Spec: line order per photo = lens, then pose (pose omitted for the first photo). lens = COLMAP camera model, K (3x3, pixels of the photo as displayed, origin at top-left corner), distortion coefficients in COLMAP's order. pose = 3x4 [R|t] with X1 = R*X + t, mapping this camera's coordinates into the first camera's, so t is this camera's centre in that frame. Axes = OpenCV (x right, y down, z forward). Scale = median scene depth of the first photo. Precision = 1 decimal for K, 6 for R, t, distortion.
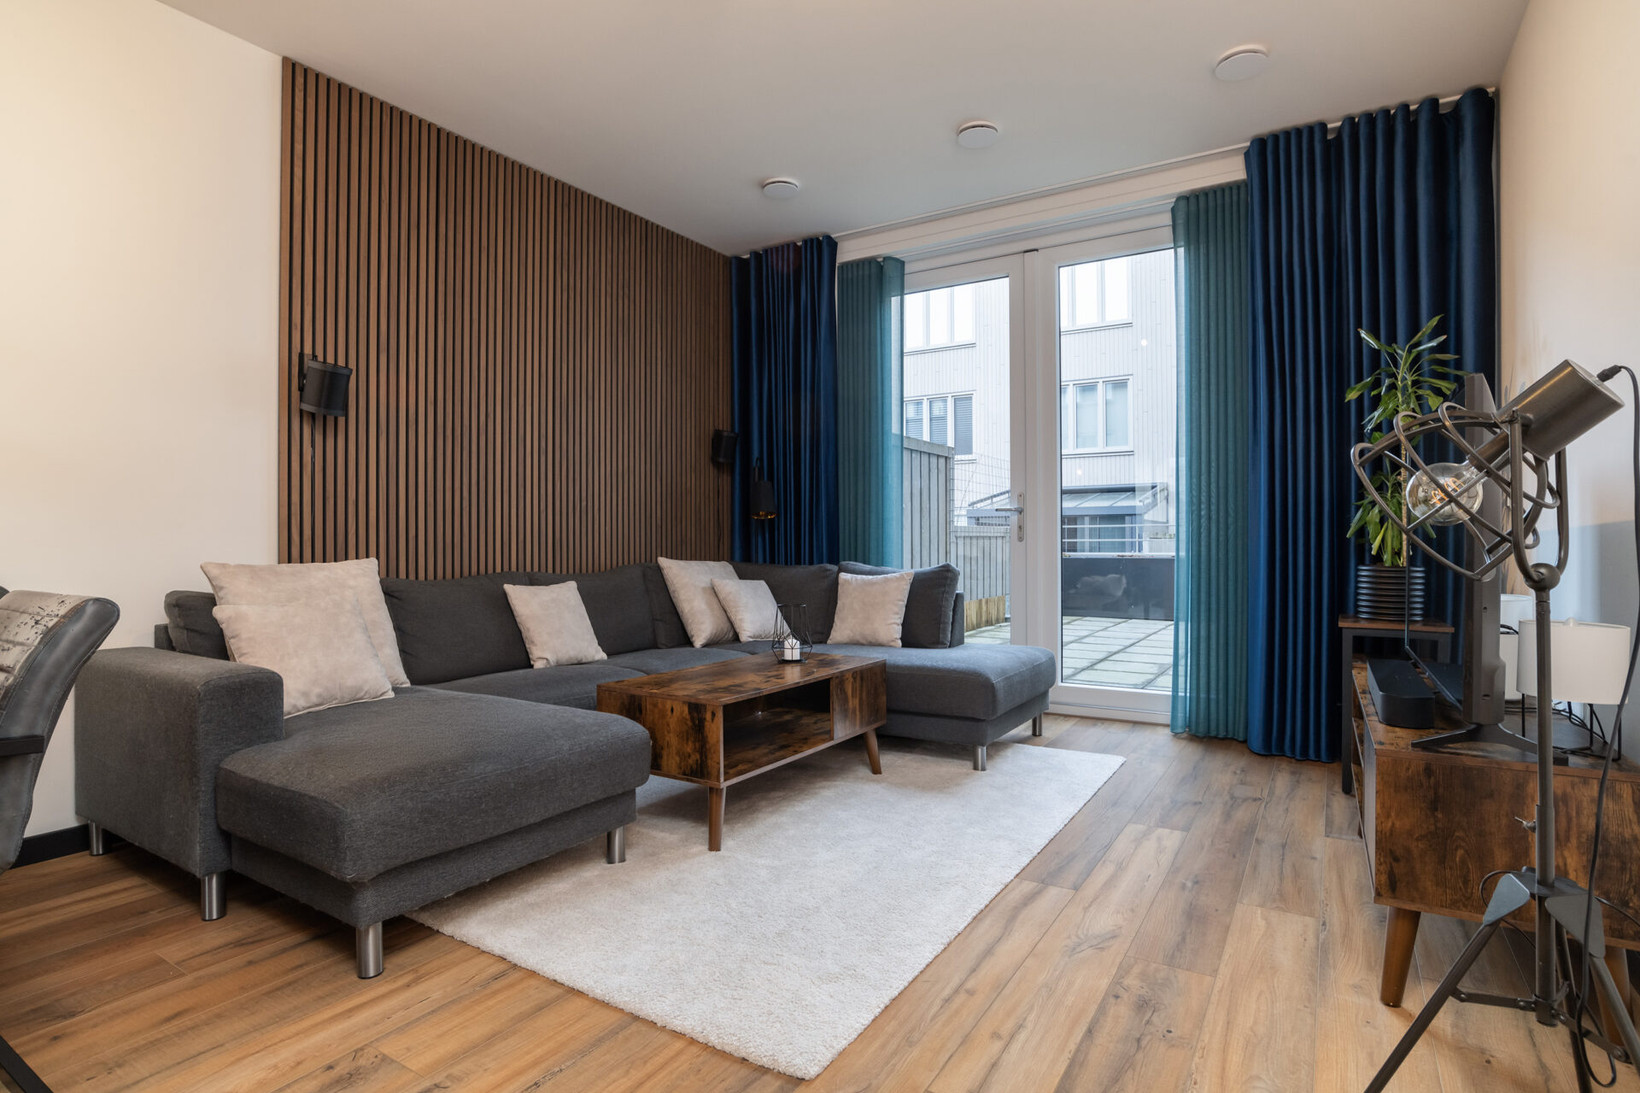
lens RADIAL K [[836.2, 0, 815.3], [0, 836.2, 539.6], [0, 0, 1]] dist [-0.030824, 0.008378]
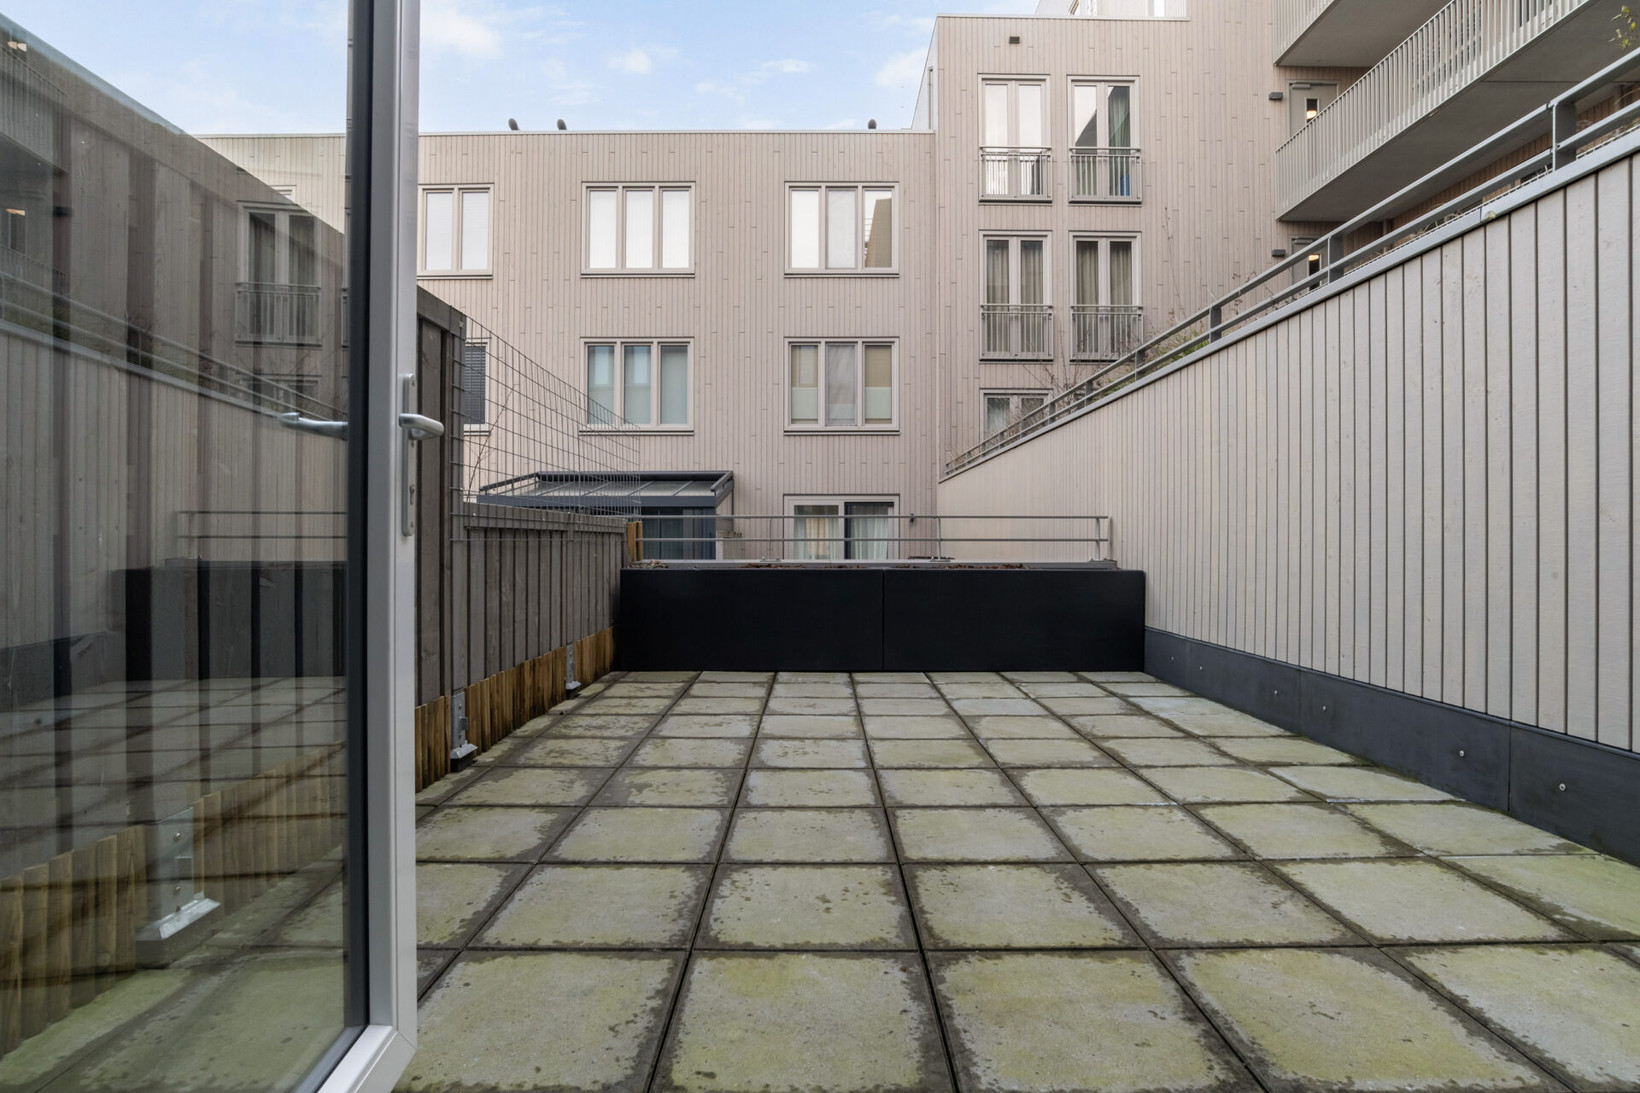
lens RADIAL K [[836.2, 0, 818.2], [0, 836.2, 540.6], [0, 0, 1]] dist [-0.030824, 0.008378]
pose [[0.840272, 0.006084, 0.542132, 0.046071], [-0.006985, 0.999976, -0.000394, 0.000752], [-0.542121, -0.003456, 0.840294, 0.281591]]
